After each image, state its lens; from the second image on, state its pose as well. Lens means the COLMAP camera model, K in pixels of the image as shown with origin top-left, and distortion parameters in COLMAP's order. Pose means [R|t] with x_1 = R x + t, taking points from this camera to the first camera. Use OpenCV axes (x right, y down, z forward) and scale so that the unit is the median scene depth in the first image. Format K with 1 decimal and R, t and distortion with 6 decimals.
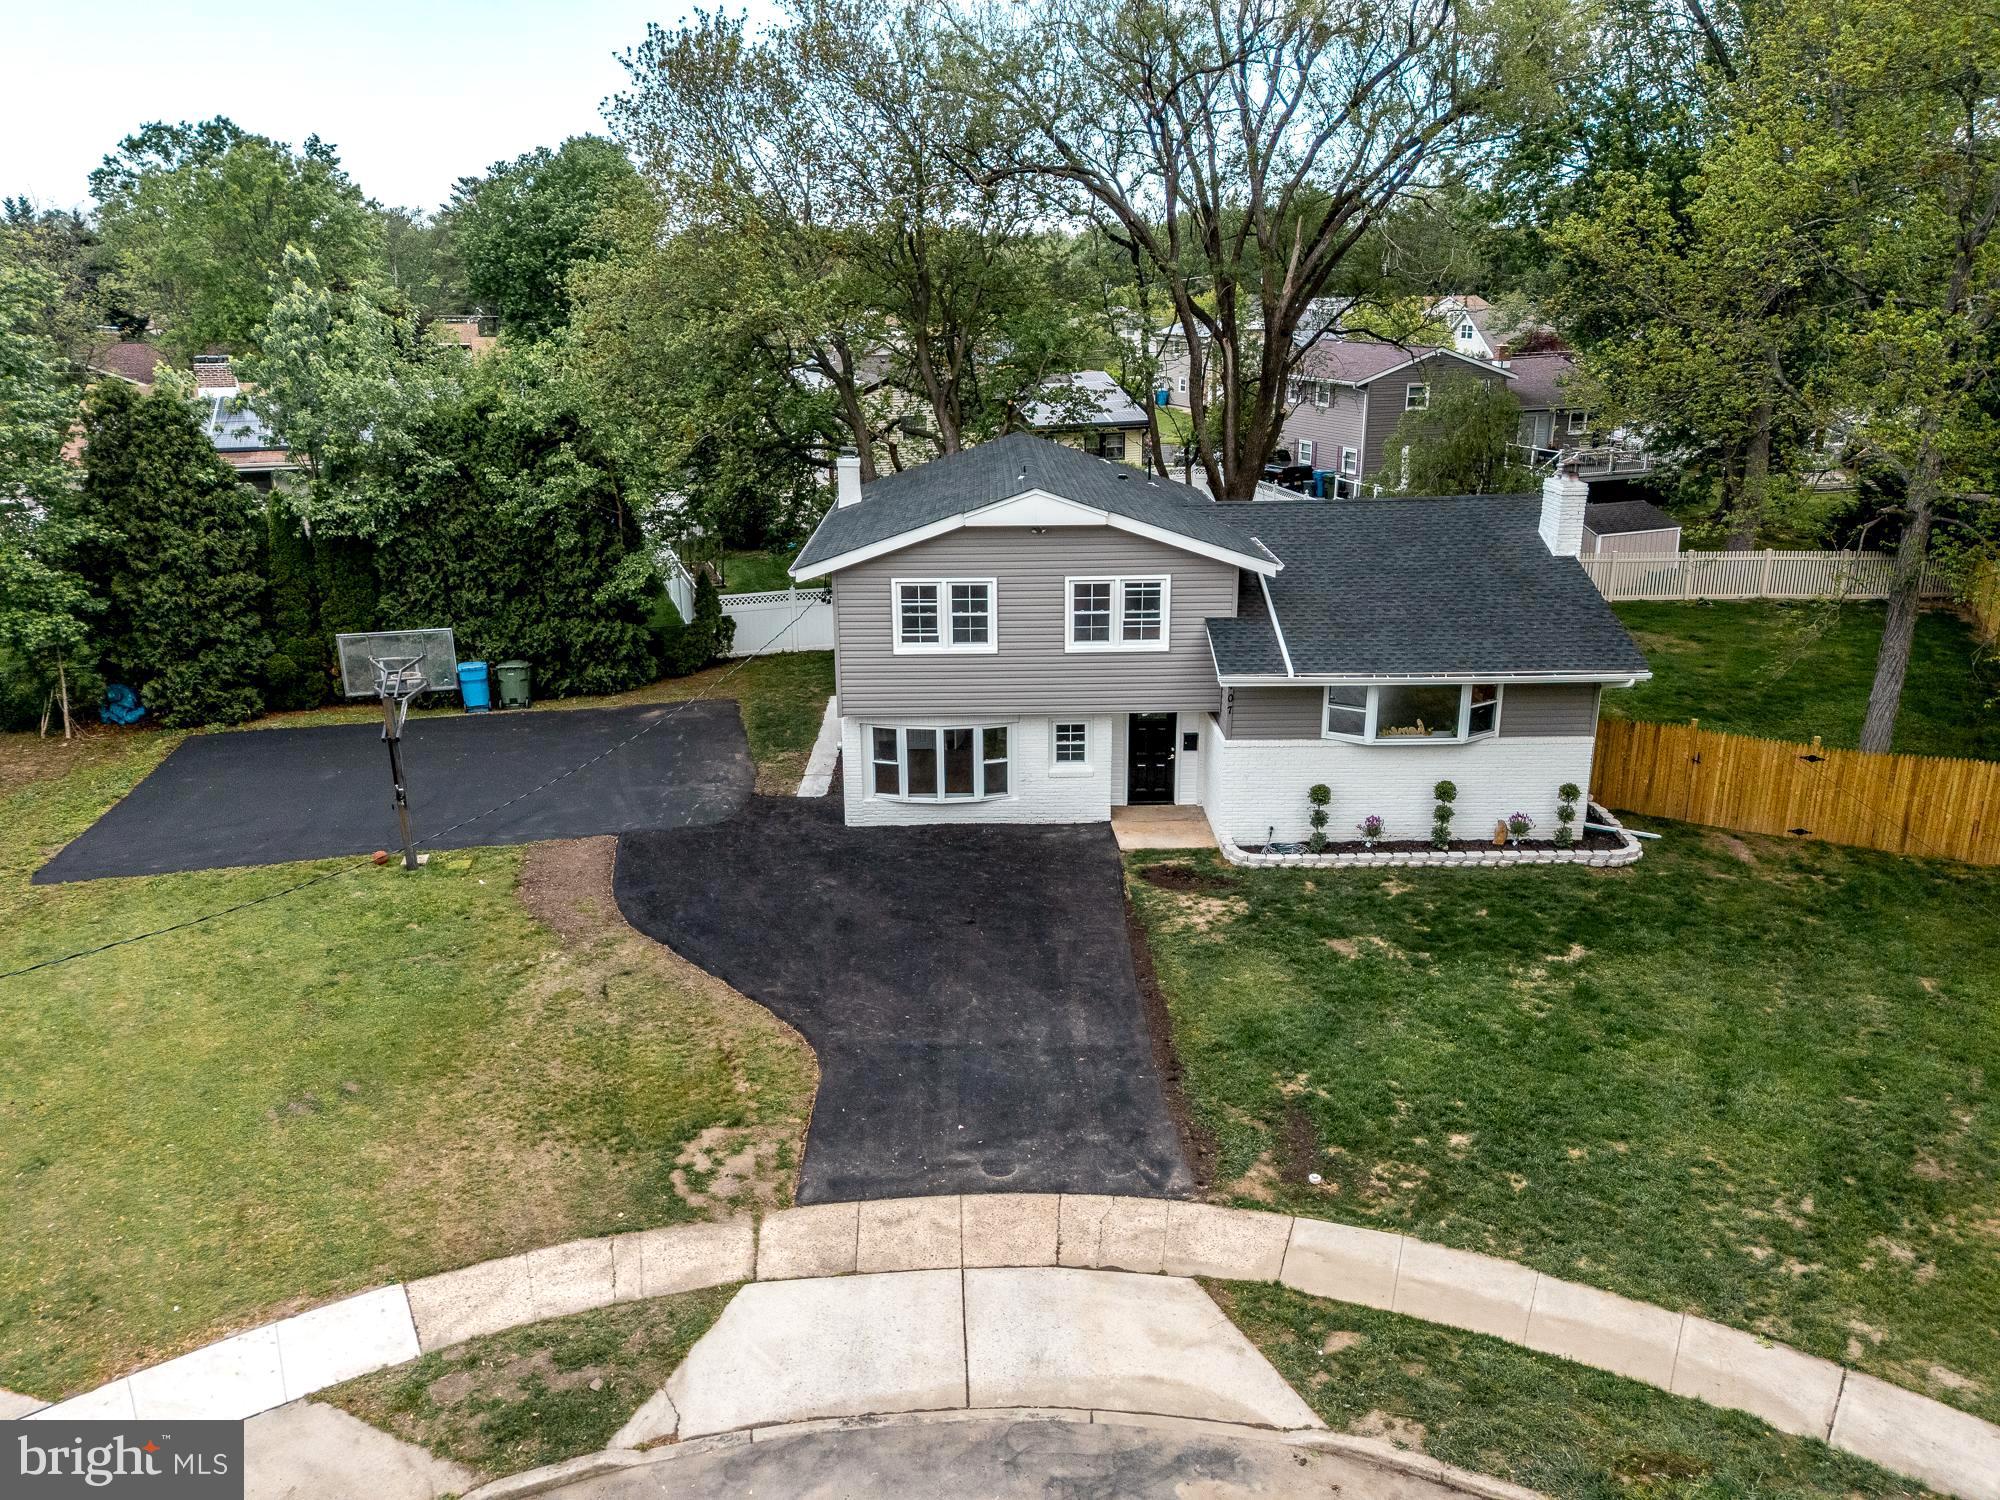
lens RADIAL K [[1460.2, 0, 1007.0], [0, 1460.2, 748.7], [0, 0, 1]] dist [0.083051, -0.076022]
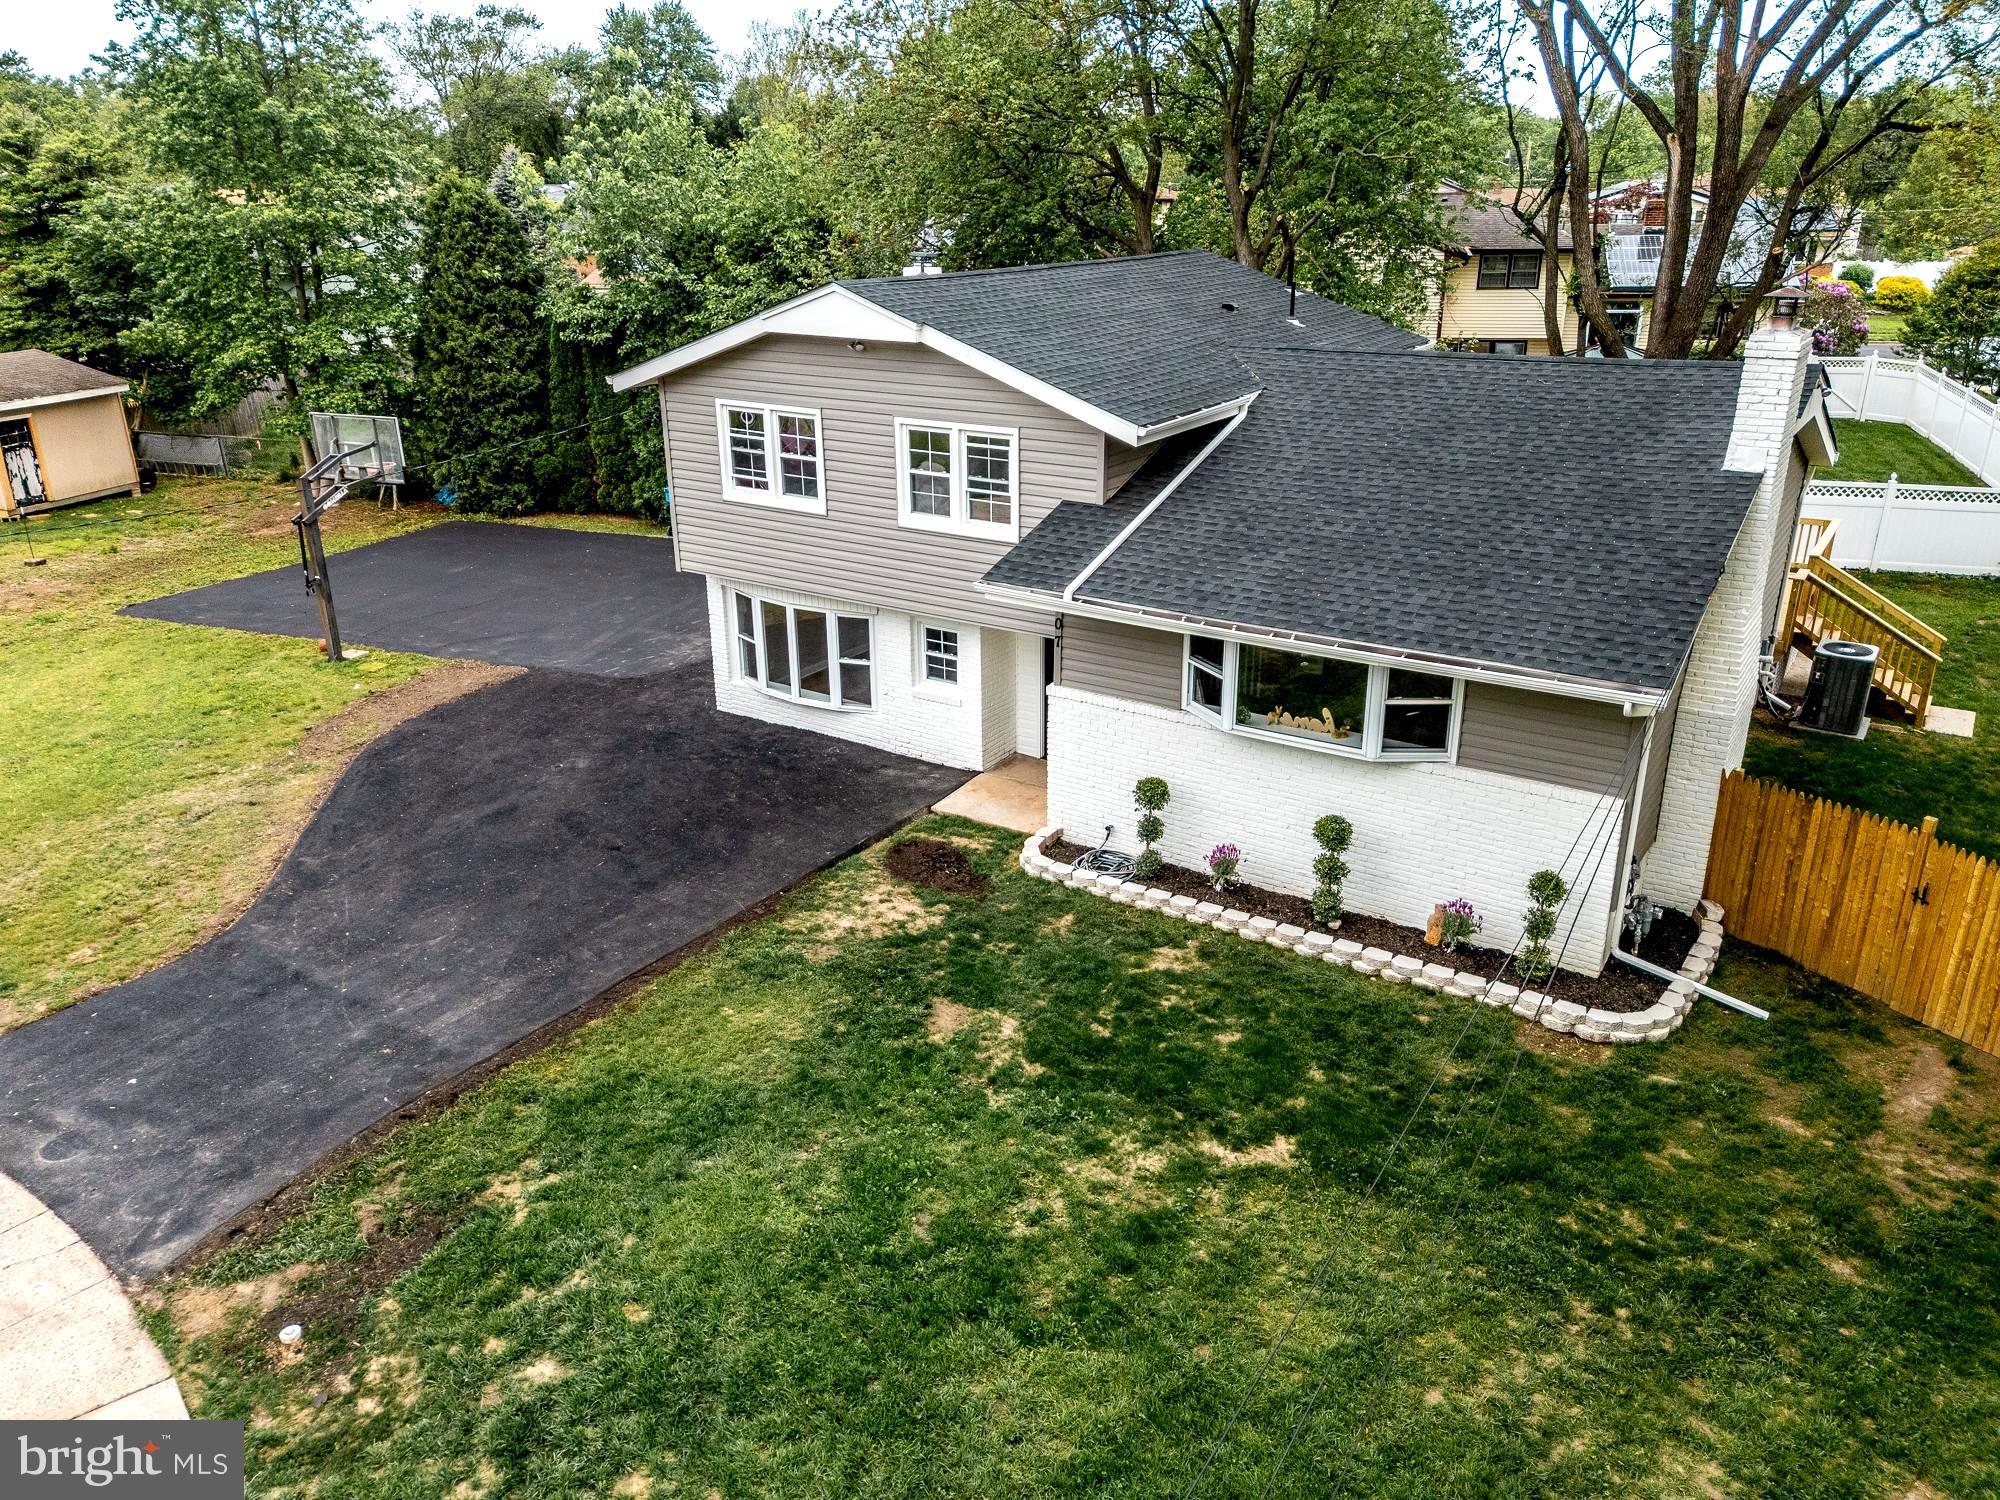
lens RADIAL K [[1460.2, 0, 1007.0], [0, 1460.2, 748.7], [0, 0, 1]] dist [0.083051, -0.076022]
pose [[0.825094, 0.205626, -0.526248, 0.495610], [-0.170117, 0.978613, 0.115660, -0.051274], [0.538776, -0.005907, 0.842428, 0.422486]]
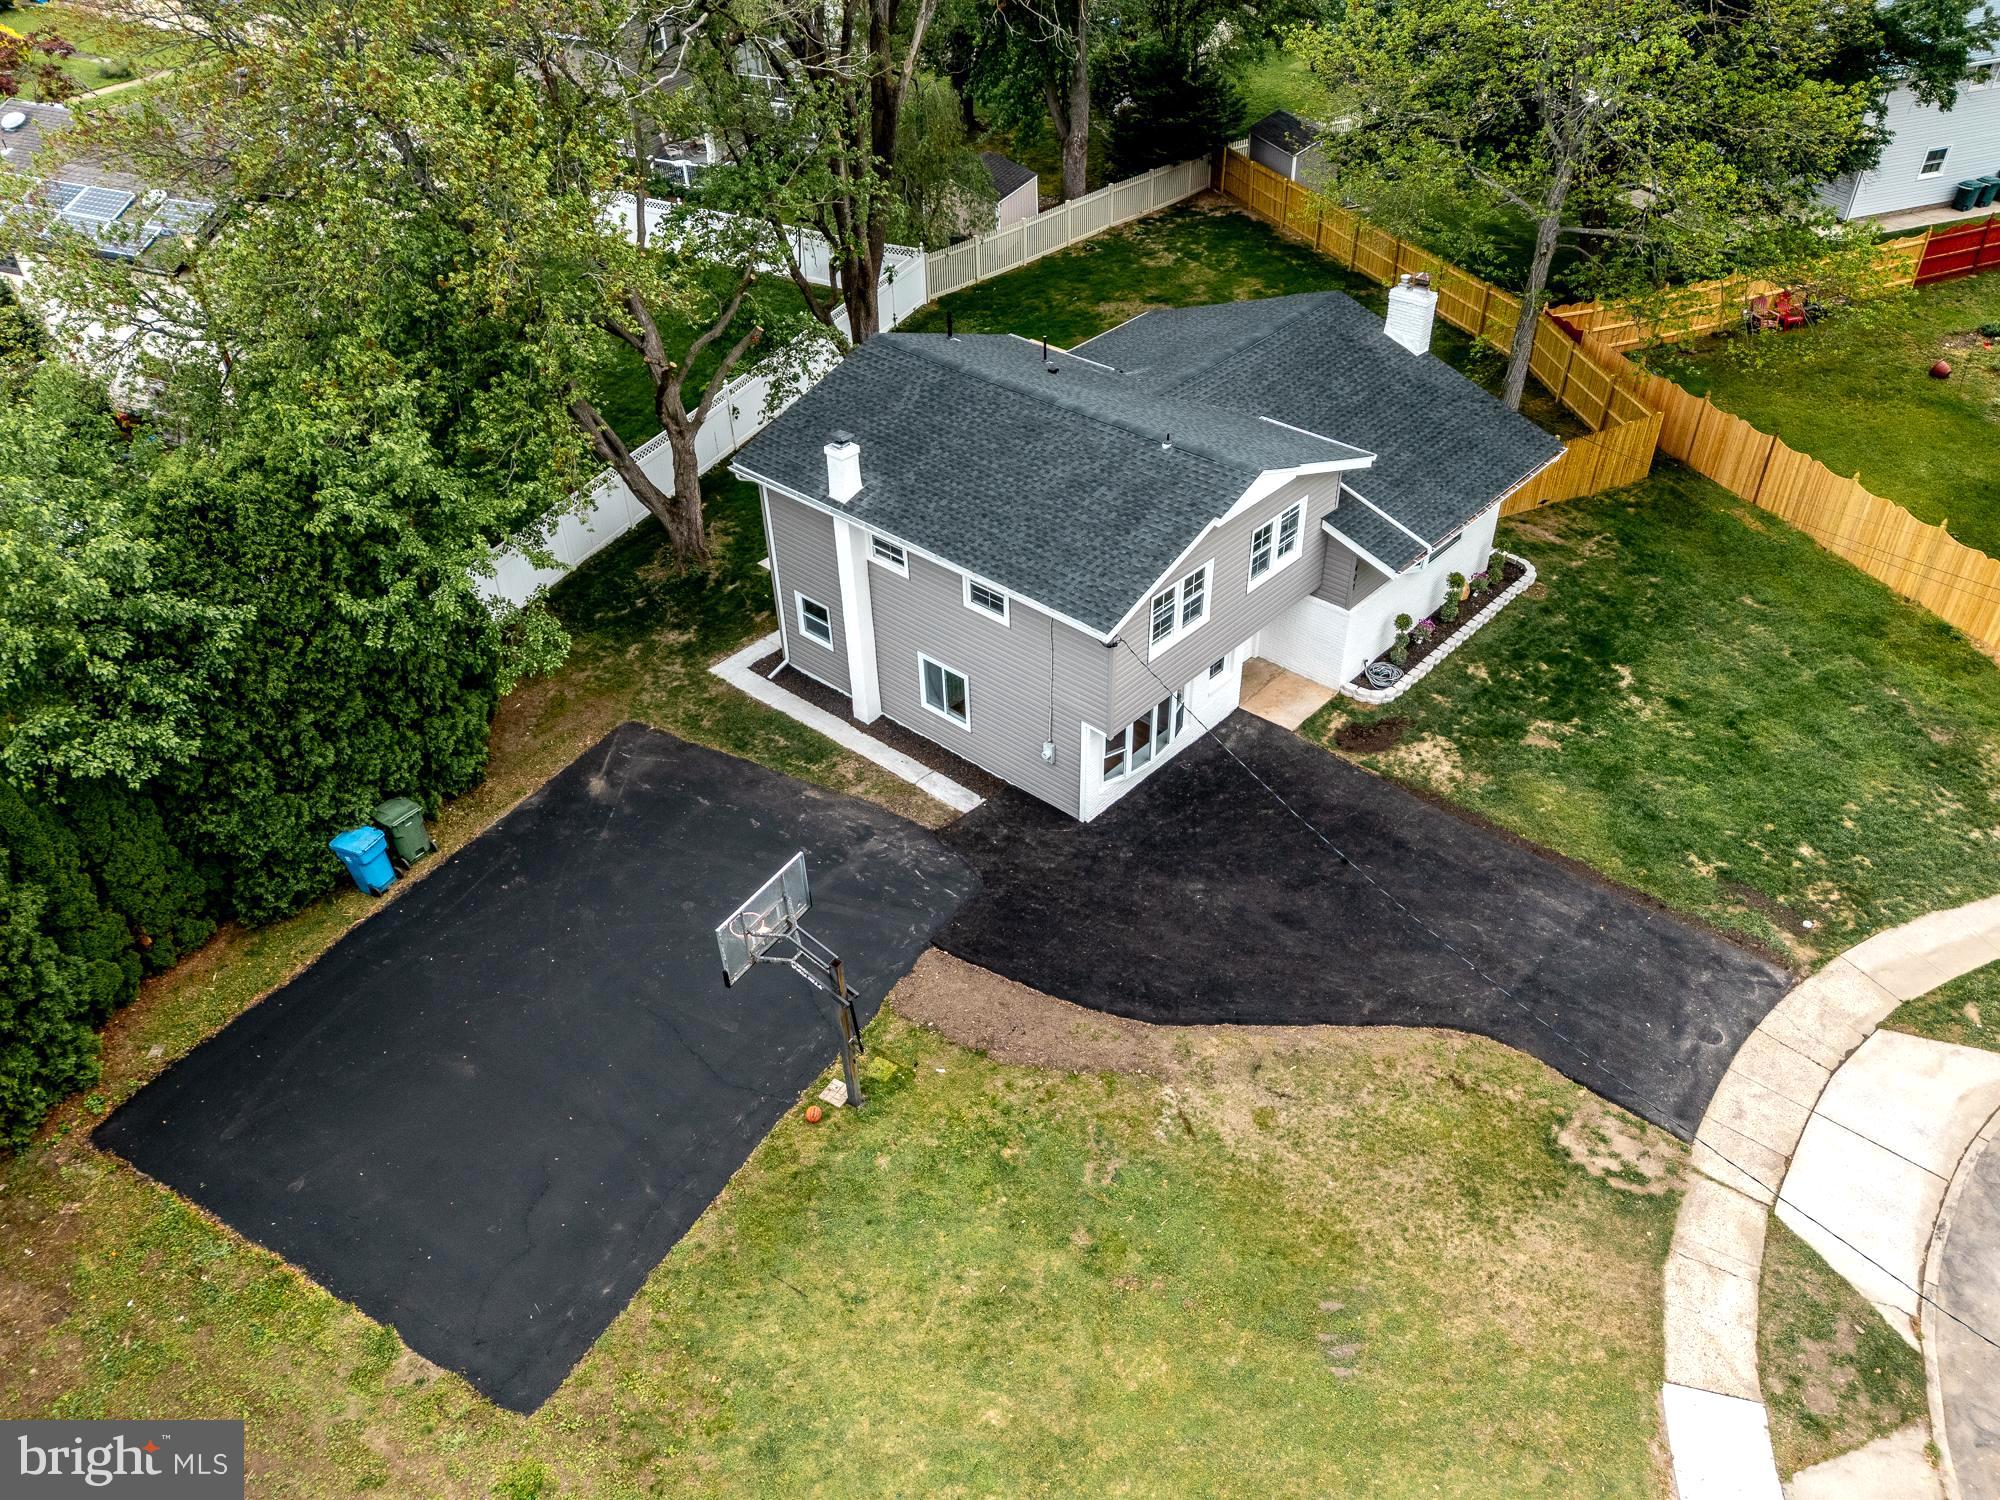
lens RADIAL K [[1460.2, 0, 1007.0], [0, 1460.2, 748.7], [0, 0, 1]] dist [0.083051, -0.076022]
pose [[0.683317, -0.450877, 0.574271, -0.764918], [0.235388, 0.880587, 0.411289, -0.458232], [-0.691137, -0.145865, 0.707852, 0.344305]]
